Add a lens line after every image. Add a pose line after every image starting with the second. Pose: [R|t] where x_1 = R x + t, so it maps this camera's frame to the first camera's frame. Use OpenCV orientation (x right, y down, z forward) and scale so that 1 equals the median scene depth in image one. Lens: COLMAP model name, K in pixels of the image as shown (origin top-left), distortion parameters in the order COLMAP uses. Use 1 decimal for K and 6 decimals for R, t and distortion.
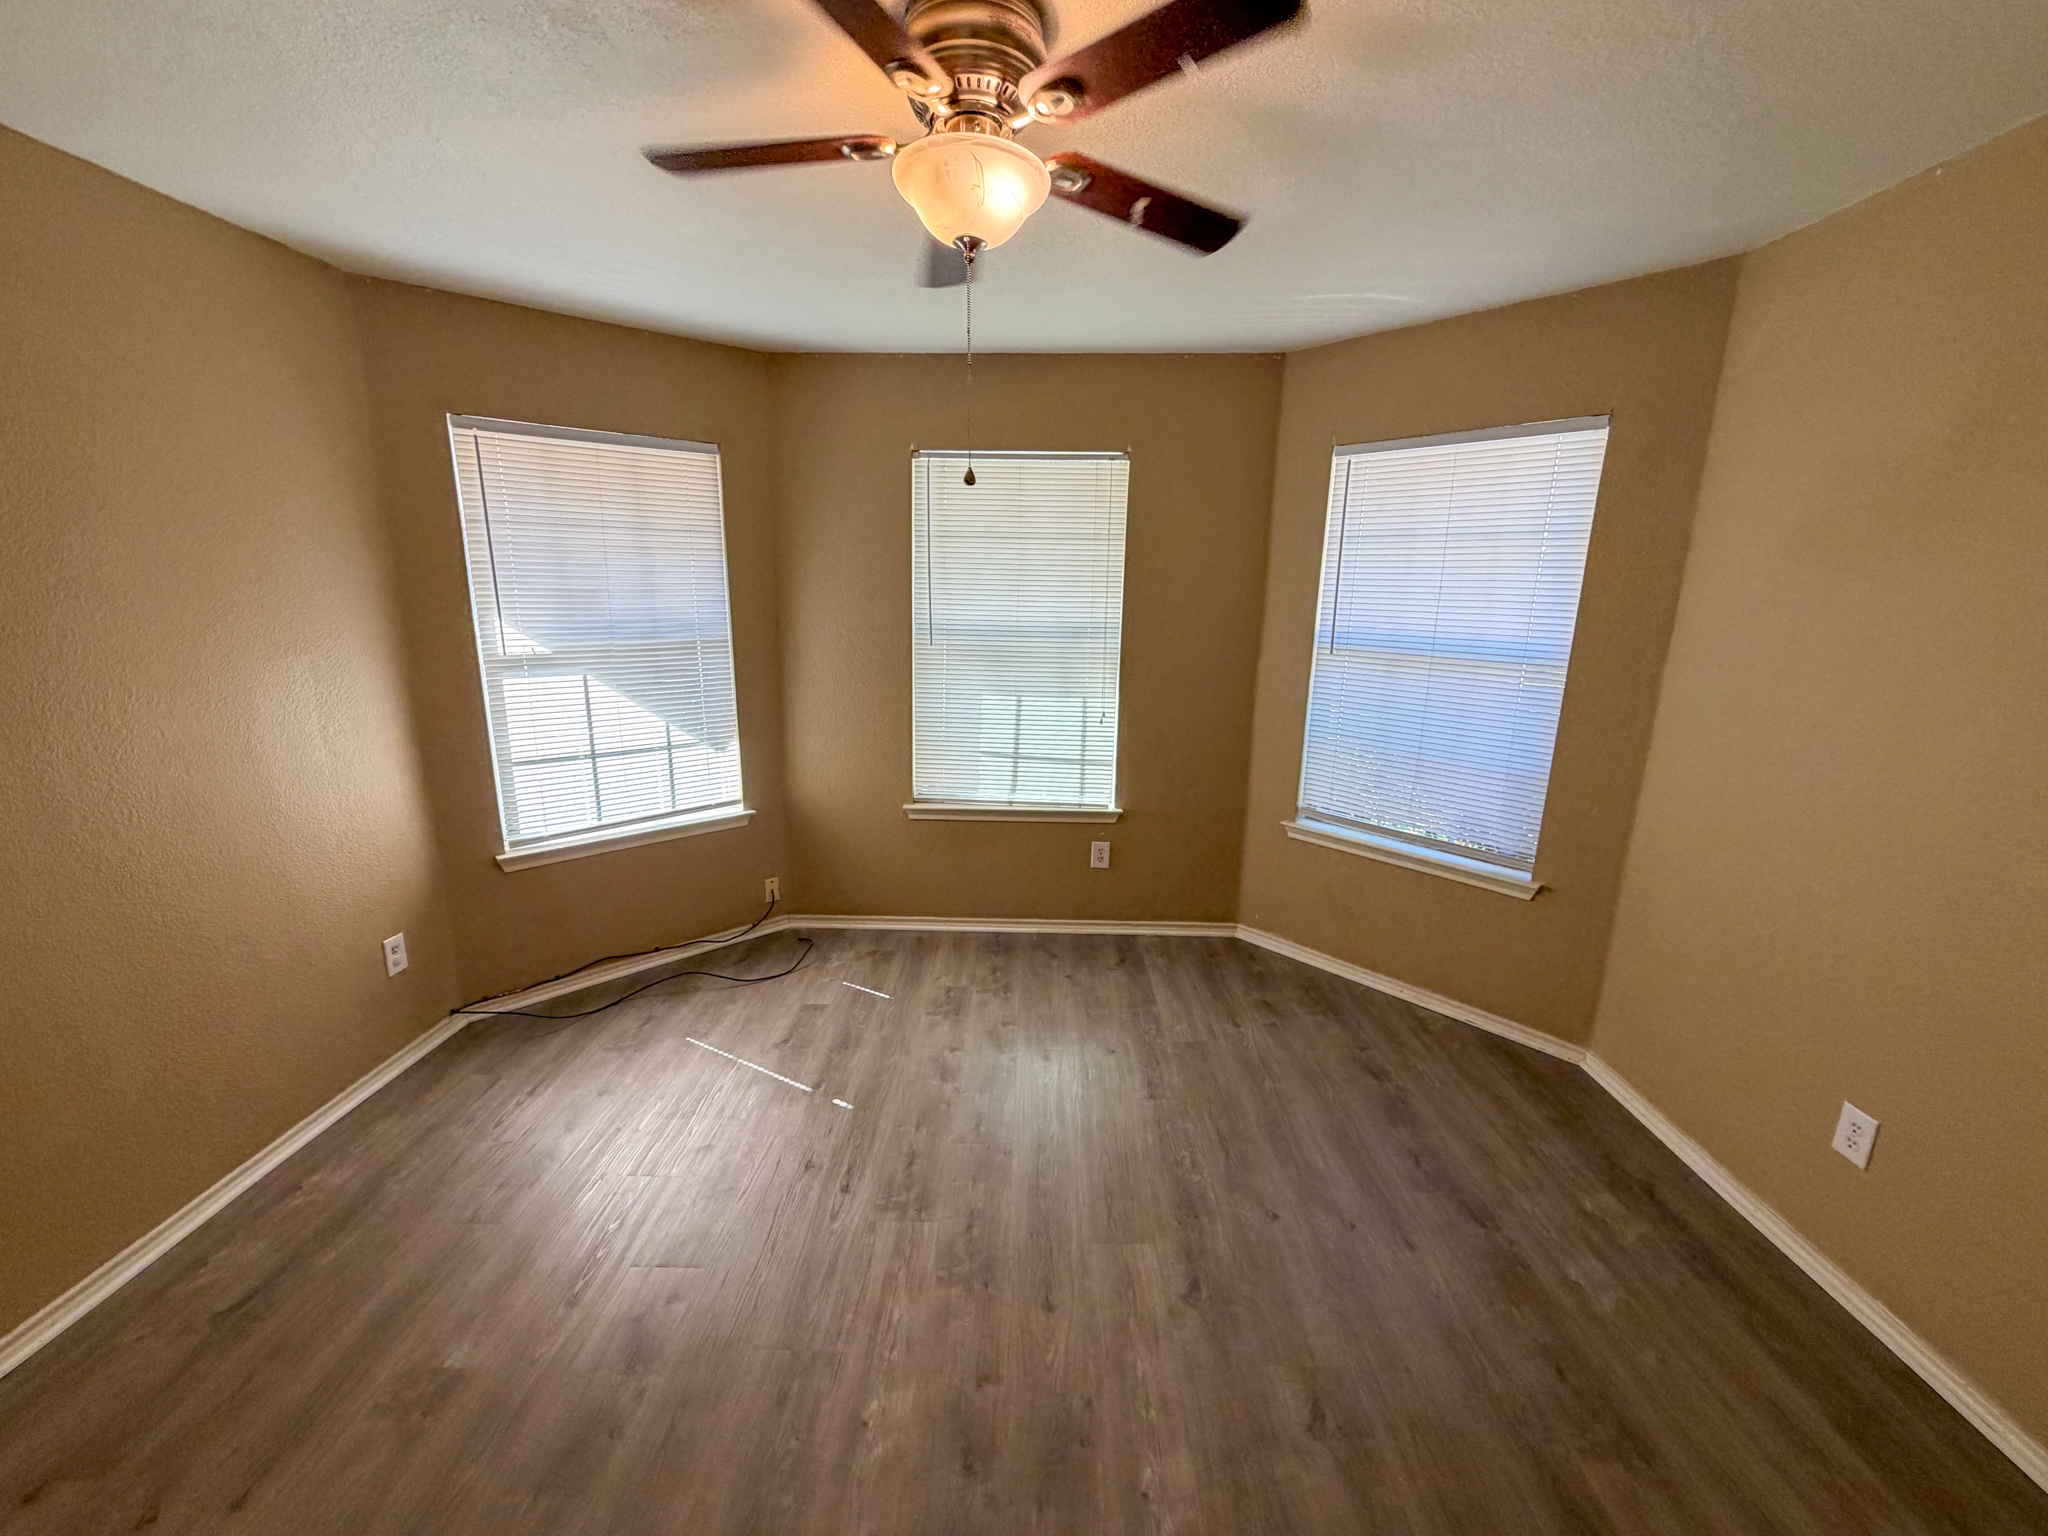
lens RADIAL K [[817.6, 0, 1019.2], [0, 817.6, 768.2], [0, 0, 1]] dist [-0.000354, 0.000374]
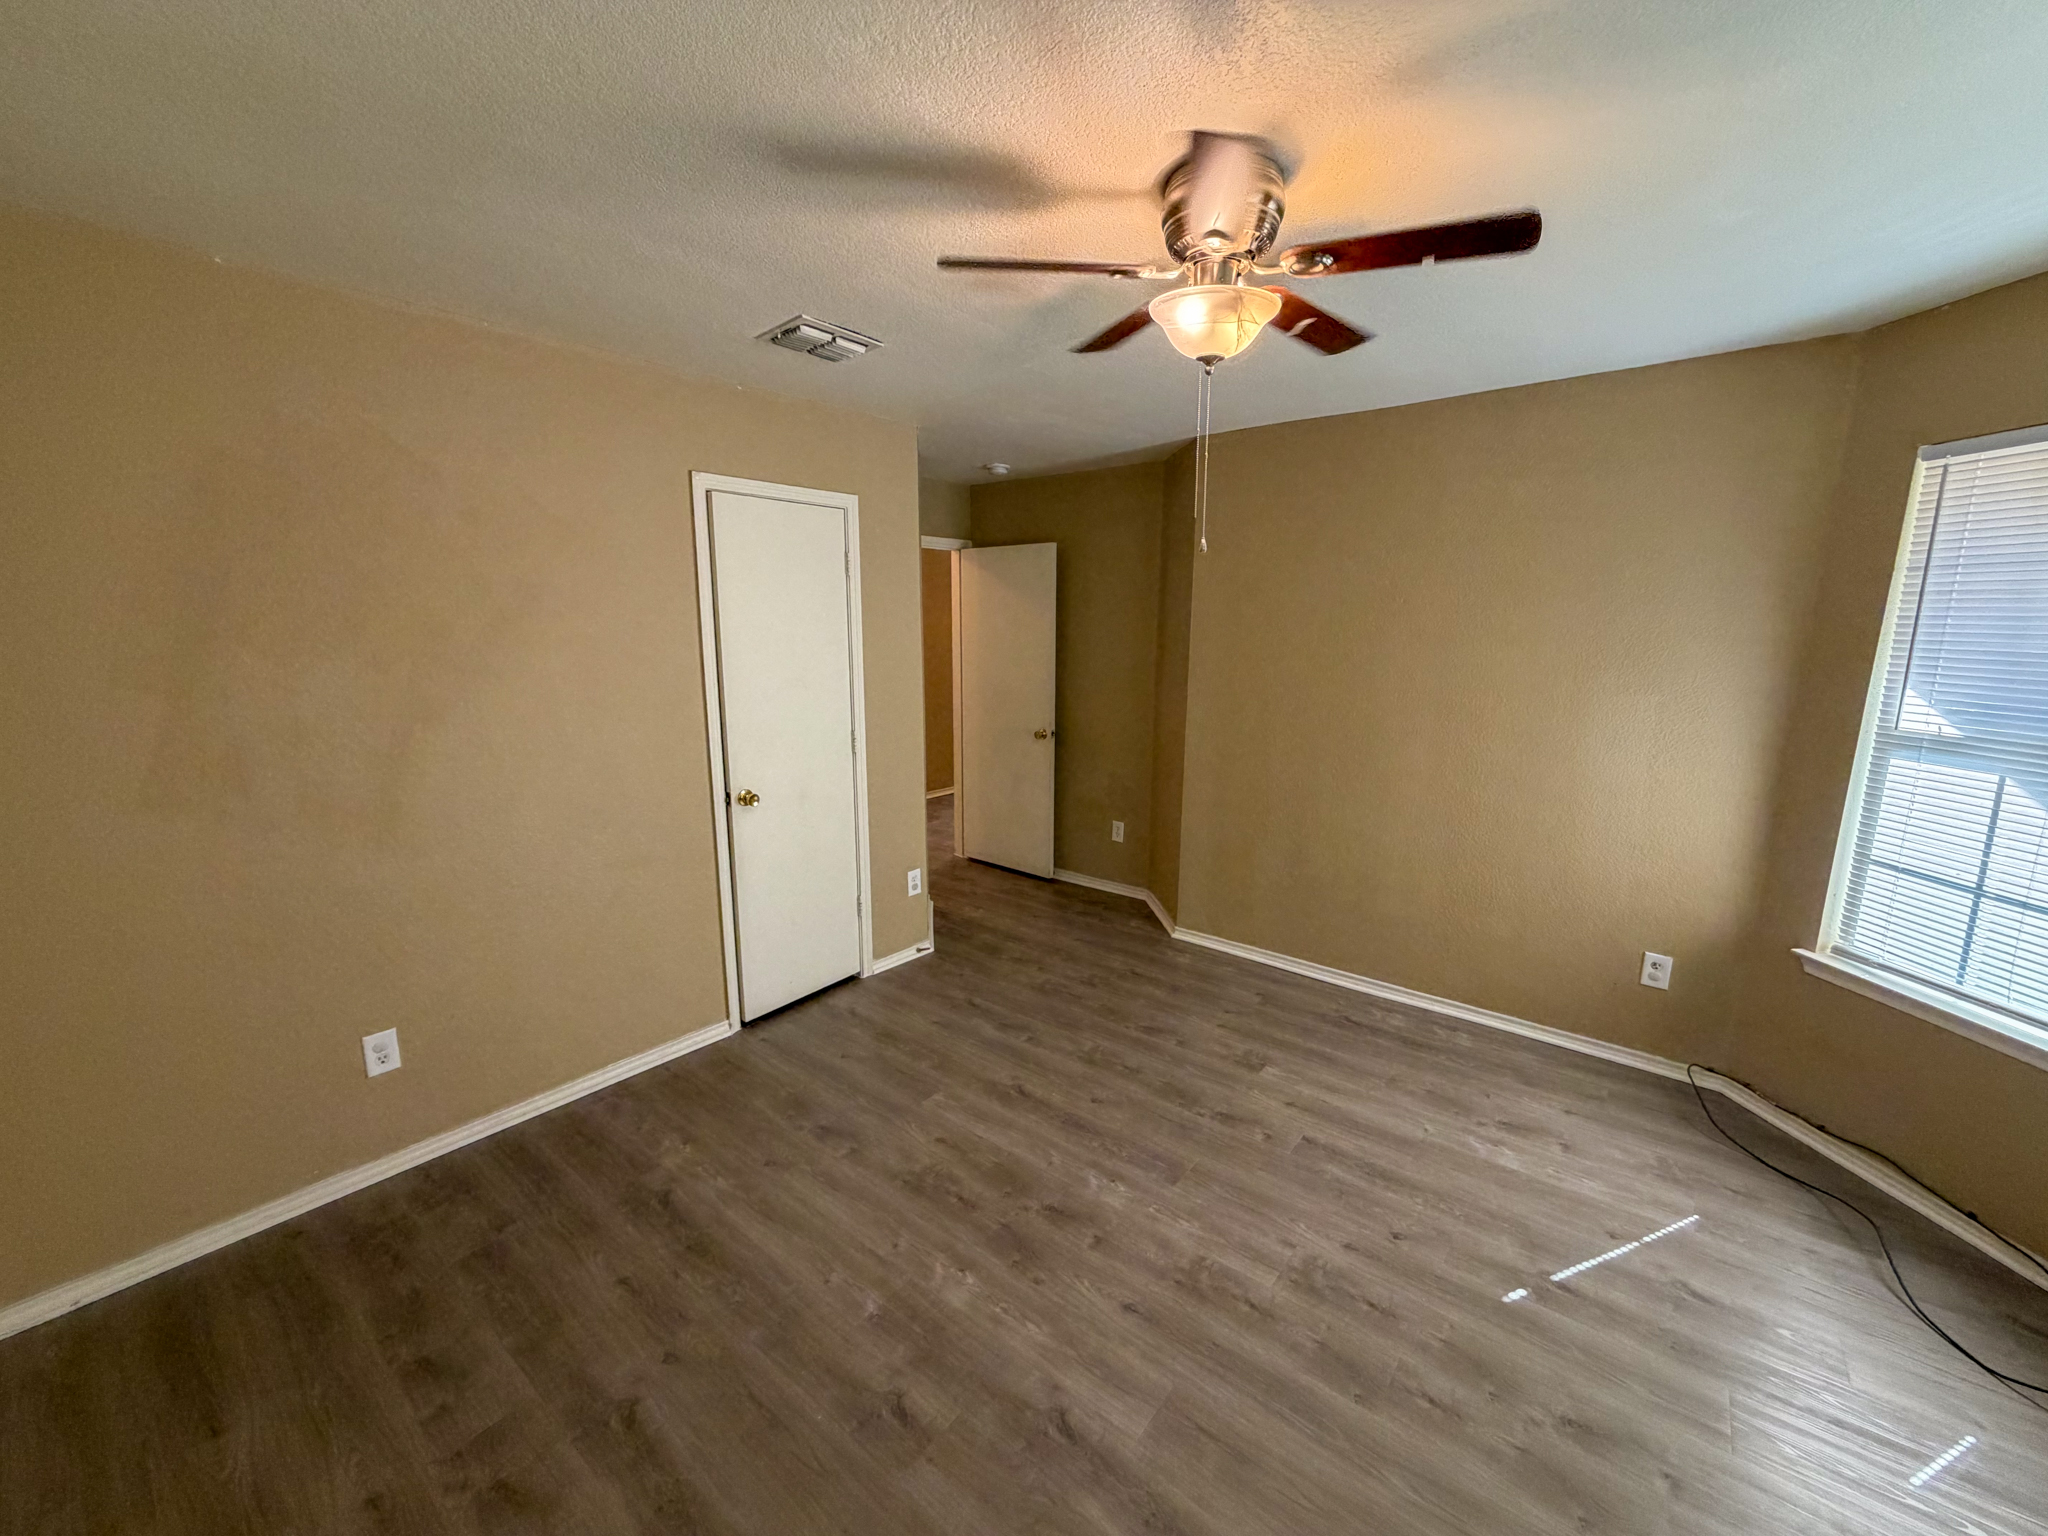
lens RADIAL K [[819.5, 0, 1018.9], [0, 819.5, 767.5], [0, 0, 1]] dist [0.000008, 0.000171]
pose [[-0.615956, 0.125990, -0.777641, 0.515066], [-0.188675, 0.934805, 0.300900, -0.172685], [0.764853, 0.332062, -0.552027, 0.745048]]
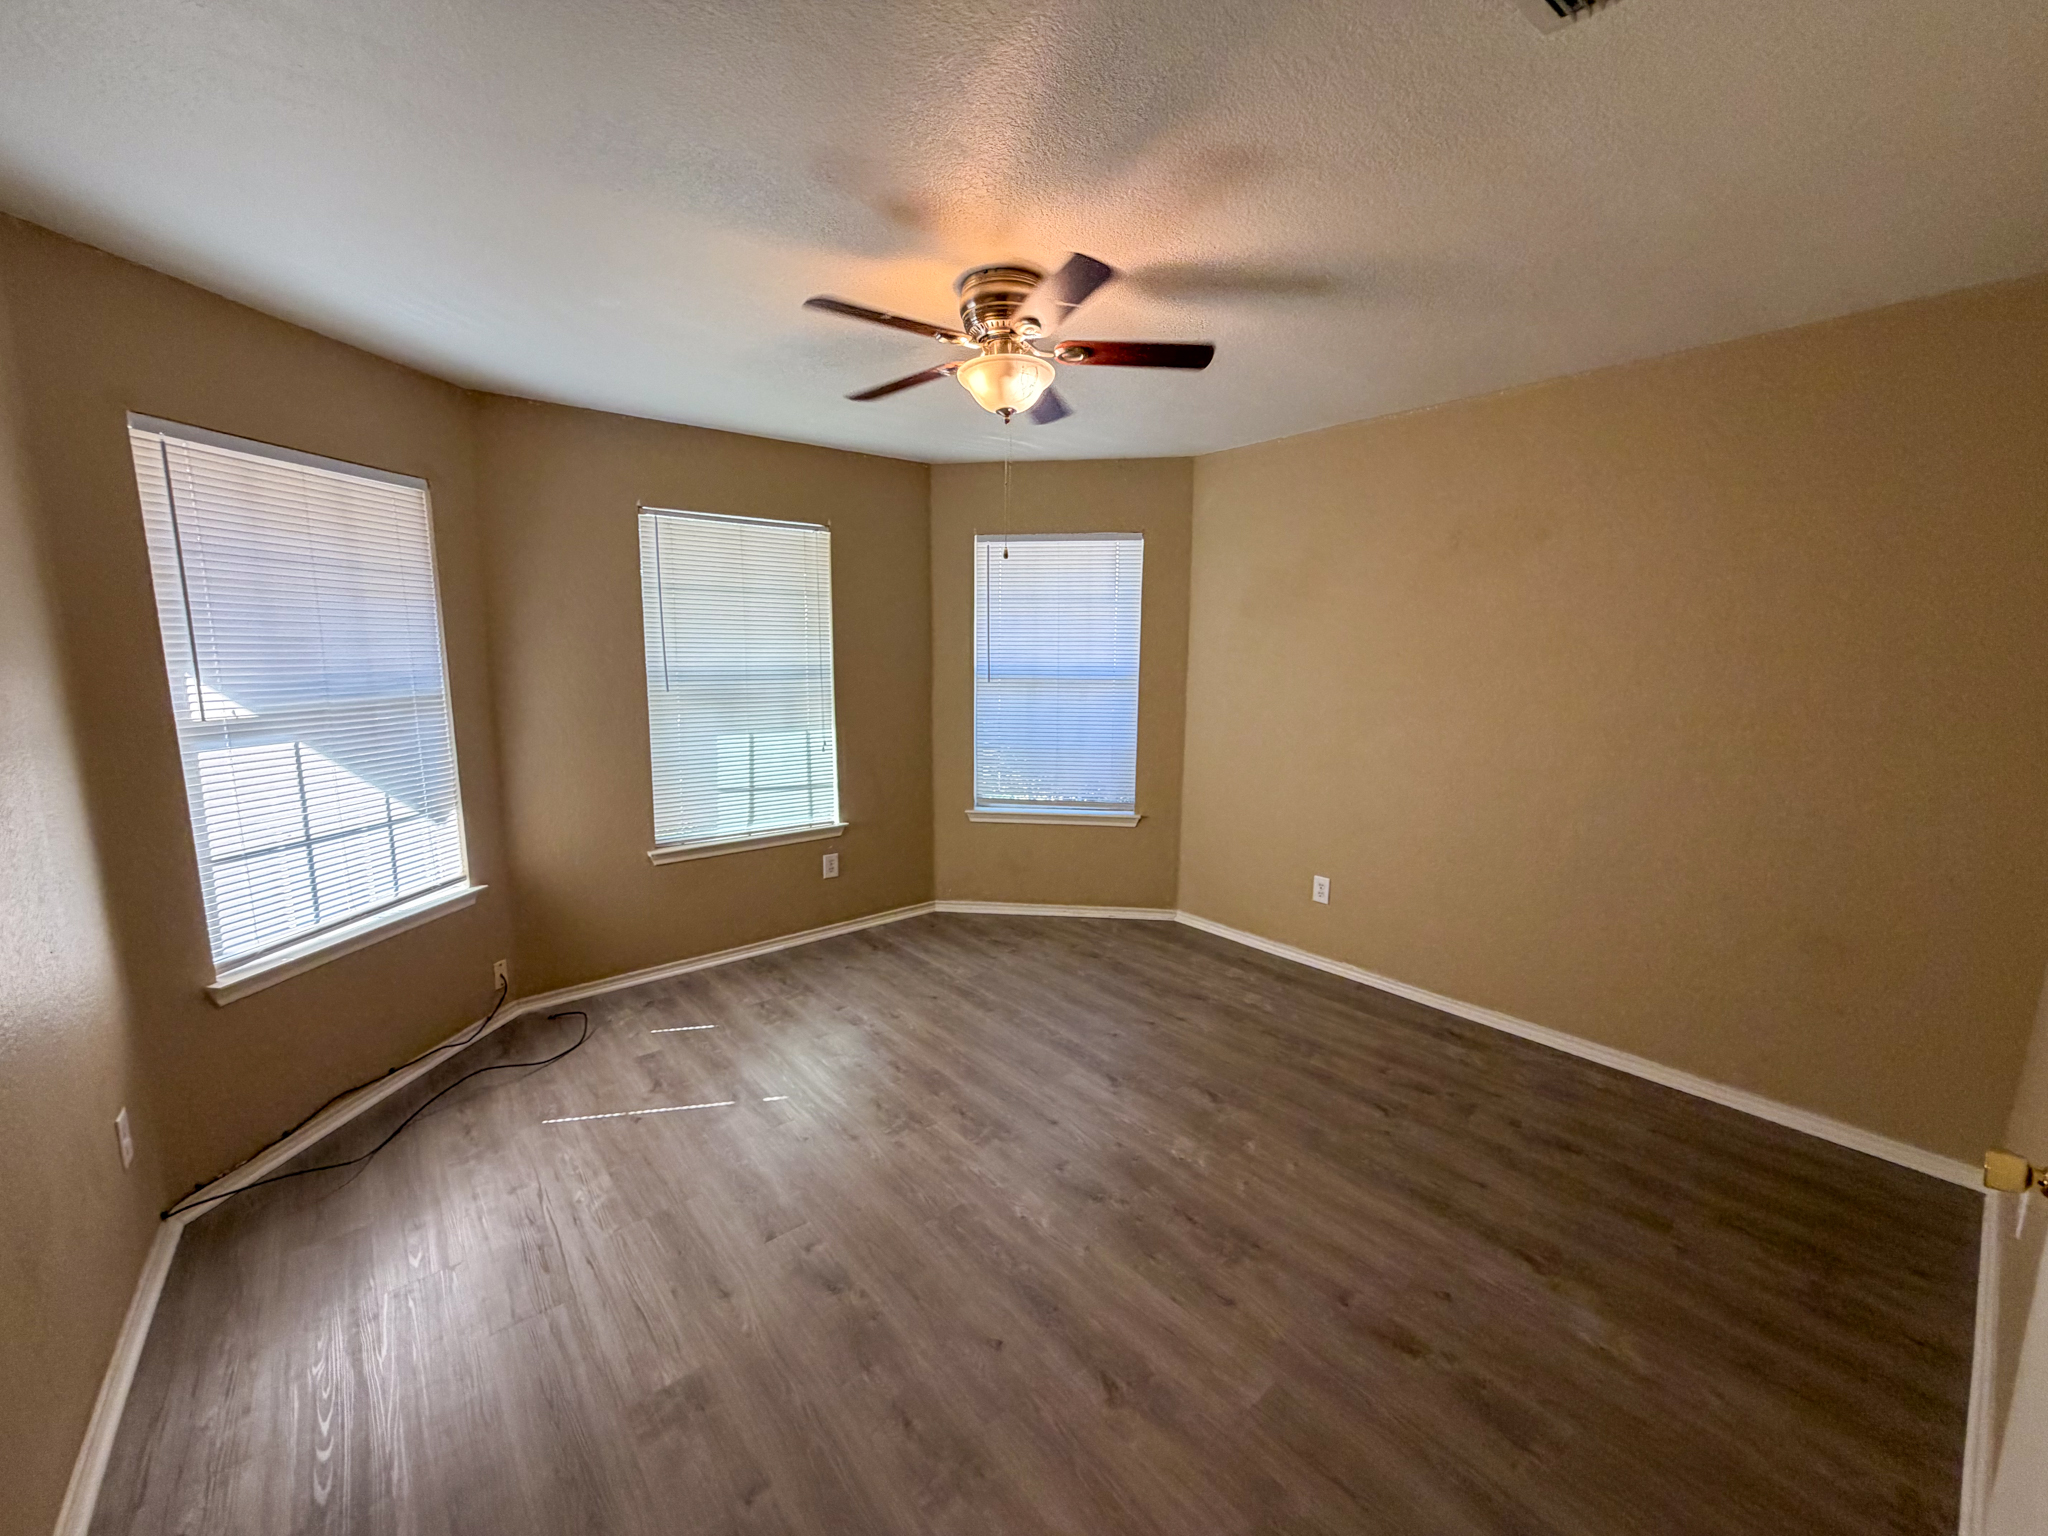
lens RADIAL K [[817.6, 0, 1019.2], [0, 817.6, 768.2], [0, 0, 1]] dist [-0.000354, 0.000374]
pose [[0.753756, -0.109258, 0.648008, -0.519422], [0.156583, 0.987541, -0.015631, 0.036125], [-0.638227, 0.113249, 0.761473, -0.071466]]
